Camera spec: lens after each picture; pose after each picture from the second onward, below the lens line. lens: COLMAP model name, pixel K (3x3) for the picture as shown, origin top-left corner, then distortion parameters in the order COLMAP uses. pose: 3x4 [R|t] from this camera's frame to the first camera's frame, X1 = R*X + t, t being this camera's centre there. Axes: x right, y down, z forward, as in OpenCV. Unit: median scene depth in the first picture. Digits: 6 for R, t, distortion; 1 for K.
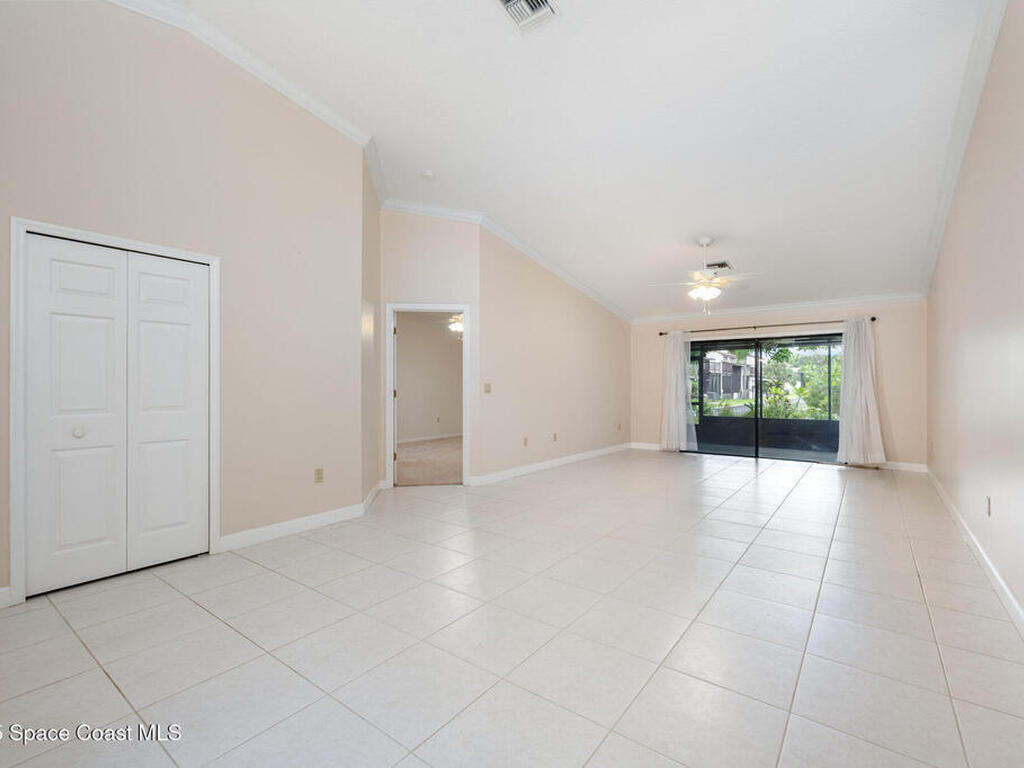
lens RADIAL K [[480.5, 0, 509.9], [0, 480.5, 386.0], [0, 0, 1]] dist [0.000477, -0.000150]
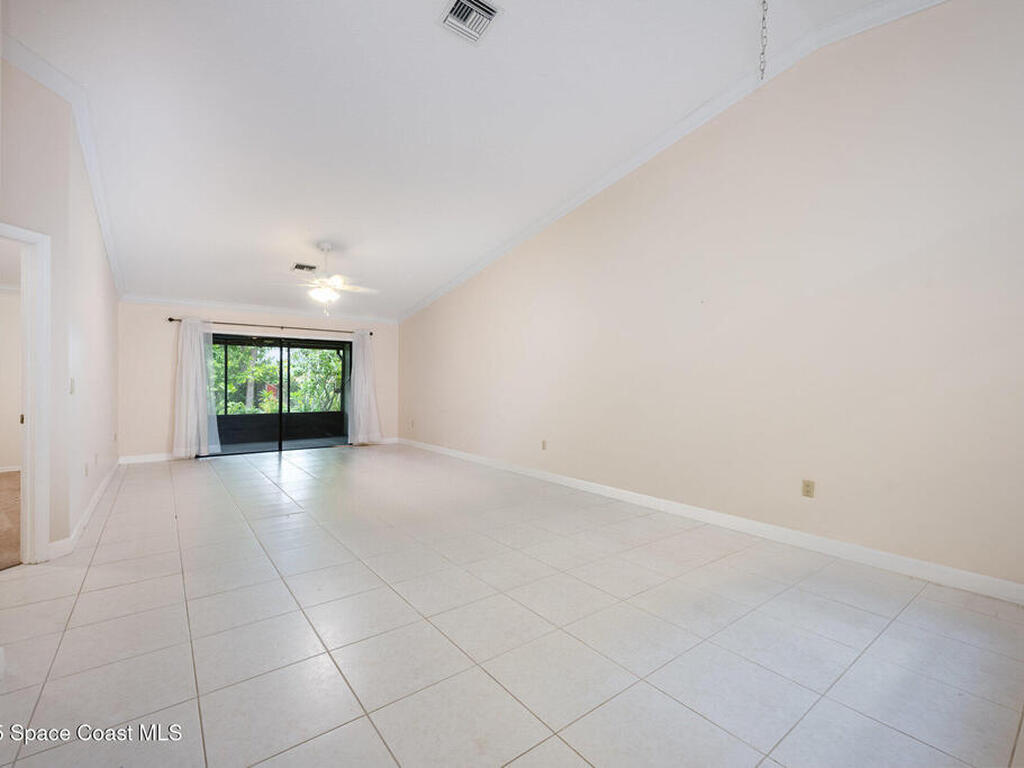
lens RADIAL K [[464.5, 0, 516.6], [0, 464.5, 380.3], [0, 0, 1]] dist [-0.002353, -0.000380]
pose [[0.252531, 0.009990, 0.967537, -0.341844], [-0.004446, 0.999948, -0.009165, 0.000927], [-0.967579, -0.001988, 0.252562, 0.242155]]
